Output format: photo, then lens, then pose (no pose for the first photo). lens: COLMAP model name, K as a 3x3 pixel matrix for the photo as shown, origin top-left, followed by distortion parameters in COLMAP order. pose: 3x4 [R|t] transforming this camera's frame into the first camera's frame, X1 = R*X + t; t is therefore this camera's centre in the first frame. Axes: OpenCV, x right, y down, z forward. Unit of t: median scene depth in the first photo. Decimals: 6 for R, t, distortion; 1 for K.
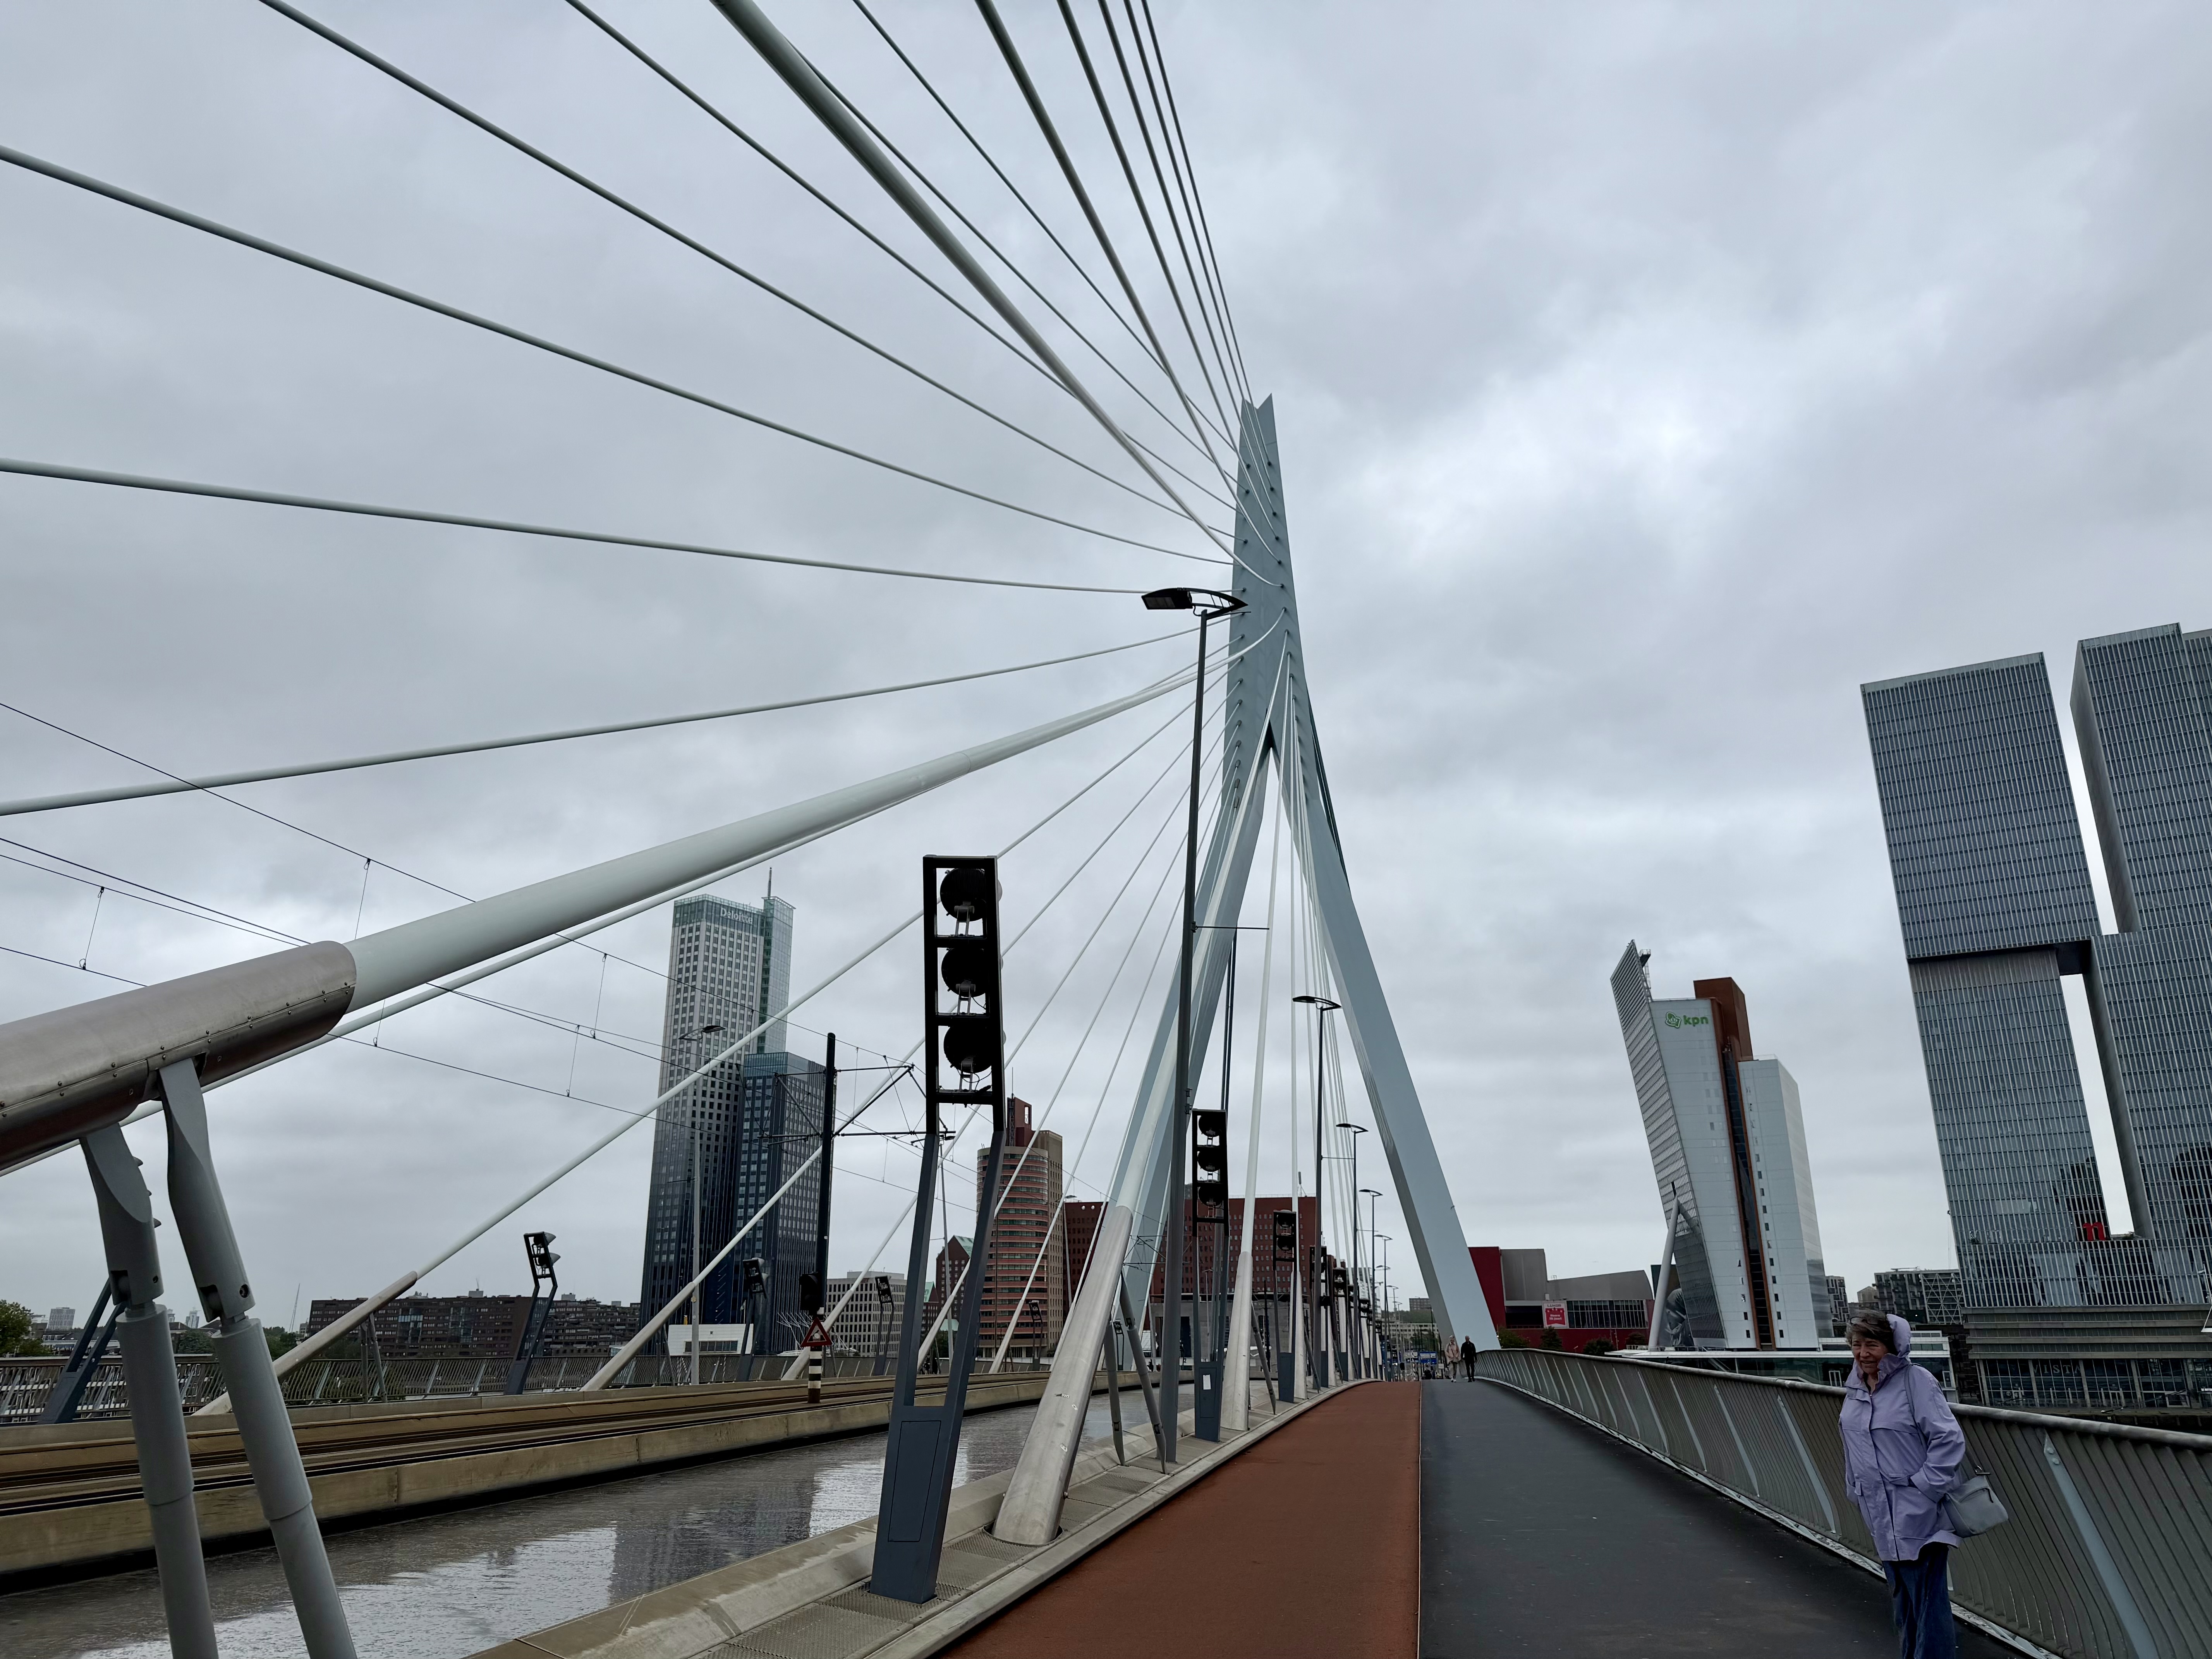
lens RADIAL K [[1551.8, 0, 1098.1], [0, 1551.8, 832.1], [0, 0, 1]] dist [0.031978, -0.045342]
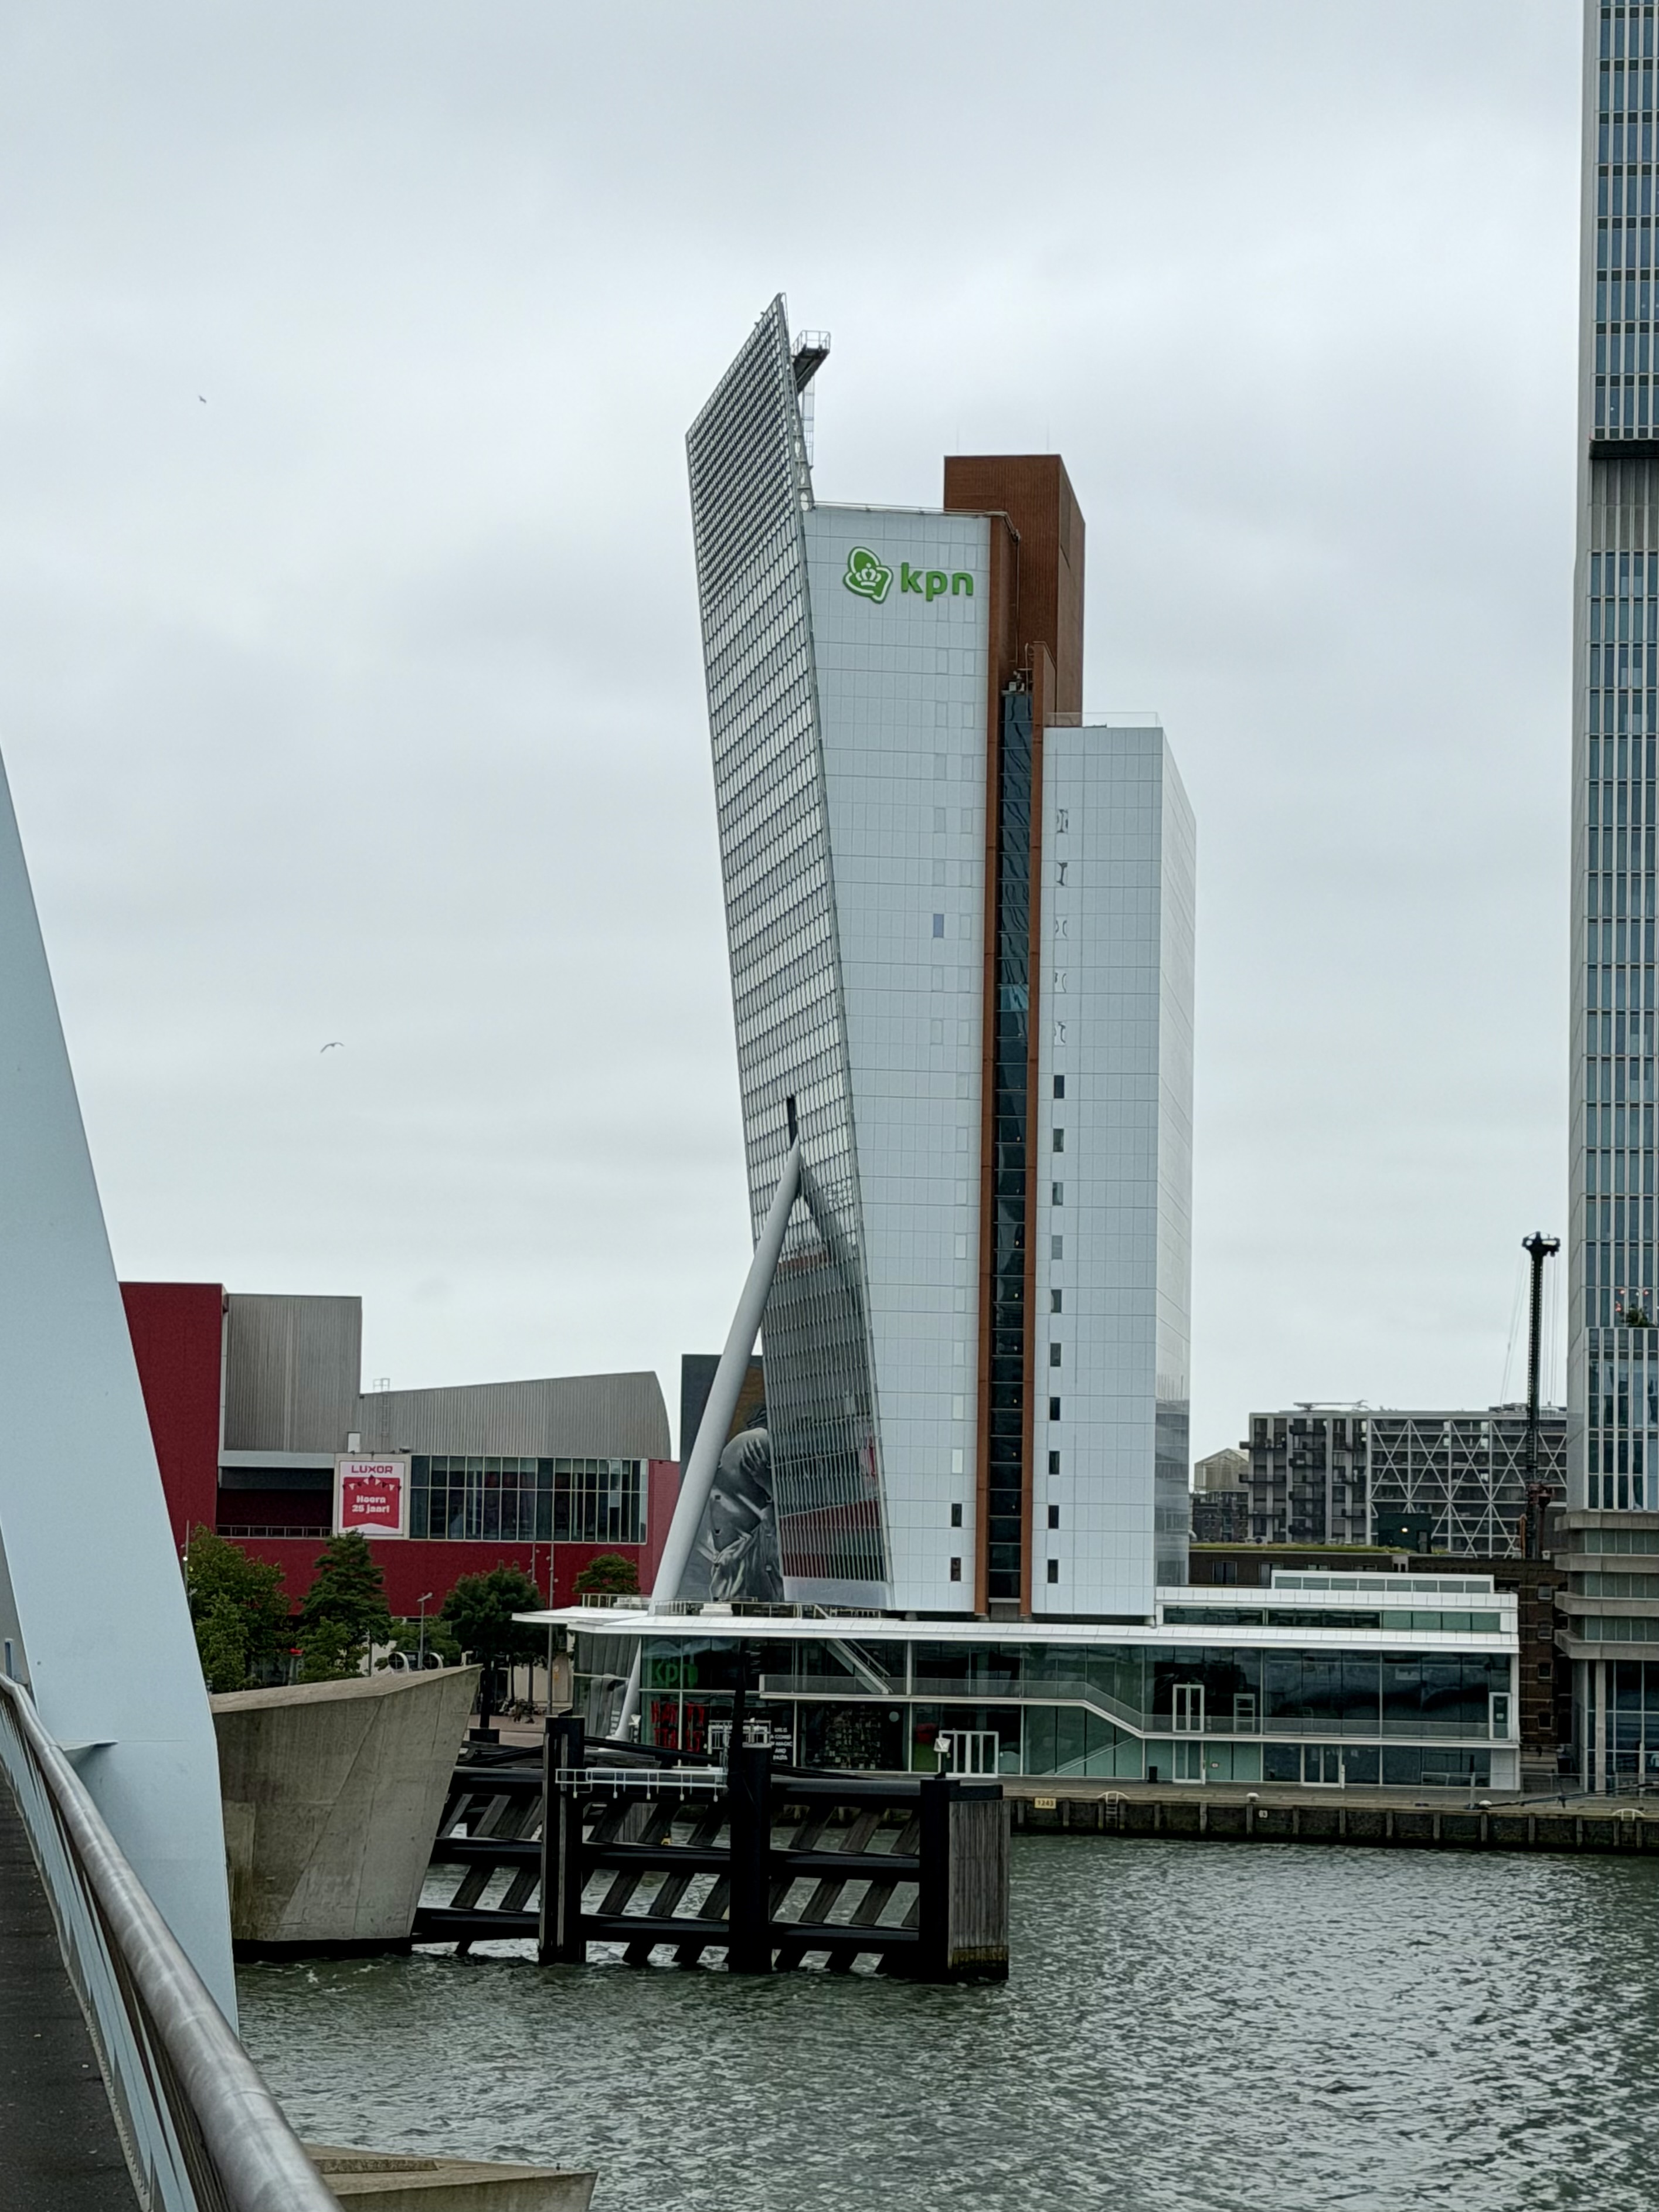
lens RADIAL K [[4878.9, 0, 807.7], [0, 4878.9, 1115.3], [0, 0, 1]] dist [0.004256, 0.000000]
pose [[0.933214, 0.057715, 0.354655, 0.031290], [-0.134894, 0.971096, 0.196919, 0.040606], [-0.333038, -0.231609, 0.914026, 0.124648]]
